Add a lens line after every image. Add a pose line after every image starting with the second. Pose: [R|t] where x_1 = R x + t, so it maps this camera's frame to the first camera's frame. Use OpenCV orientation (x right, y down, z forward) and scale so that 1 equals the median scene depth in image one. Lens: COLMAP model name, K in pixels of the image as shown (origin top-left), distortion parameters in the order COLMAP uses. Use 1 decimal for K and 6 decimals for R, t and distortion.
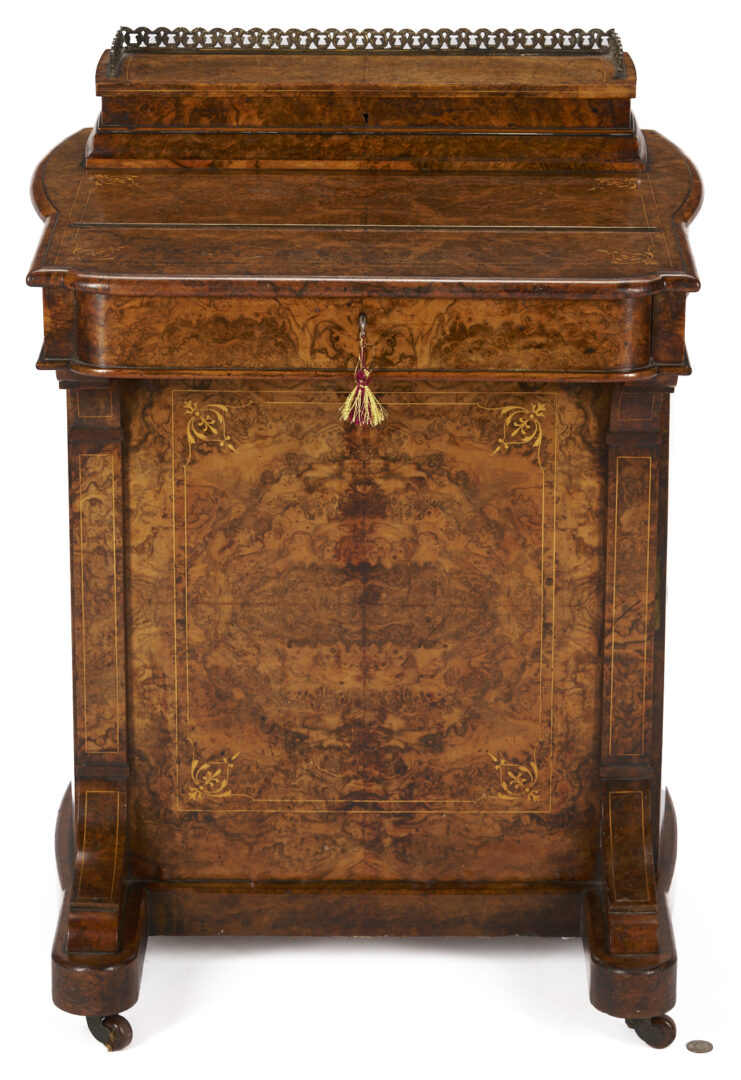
lens RADIAL K [[3967.1, 0, 365.5], [0, 3967.1, 421.3], [0, 0, 1]] dist [-0.140141, 0.000000]
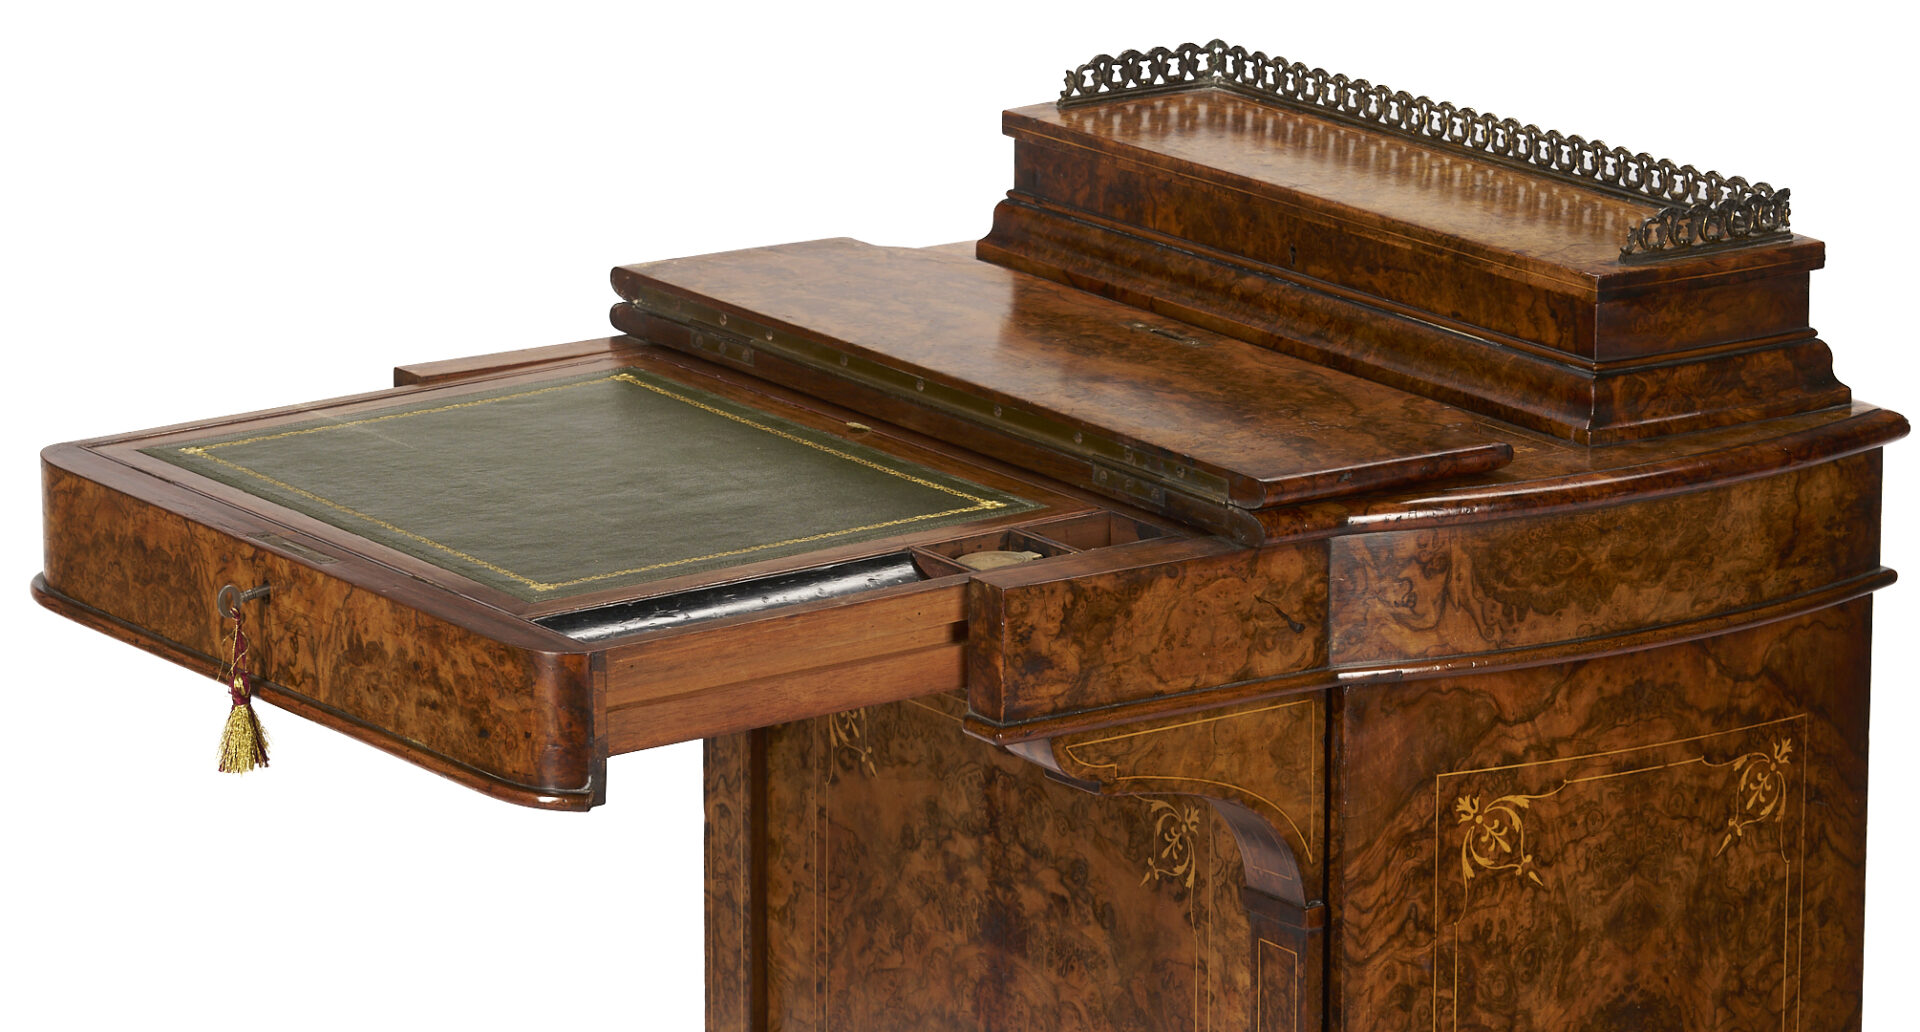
lens RADIAL K [[9160.3, 0, 958.4], [0, 9160.3, 531.4], [0, 0, 1]] dist [-0.077229, 0.000000]
pose [[0.568165, 0.193071, -0.799945, 0.988771], [-0.247997, 0.967067, 0.057266, -0.101502], [0.784656, 0.165847, 0.597335, 0.231275]]
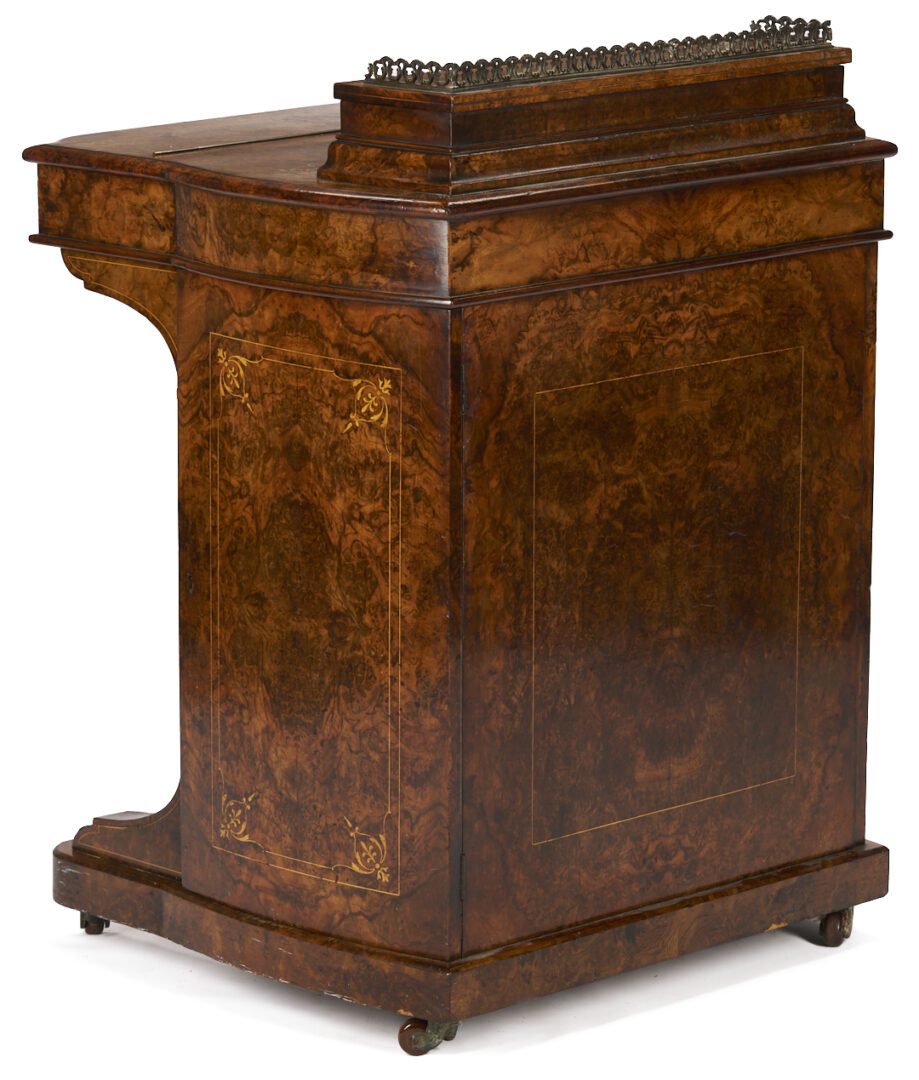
lens RADIAL K [[4955.2, 0, 470.7], [0, 4955.2, 545.8], [0, 0, 1]] dist [-0.054312, 0.000000]
pose [[-0.701924, 0.145019, -0.697332, 0.856343], [-0.216901, 0.889029, 0.403214, -0.457226], [0.678422, 0.434278, -0.592576, 1.751841]]
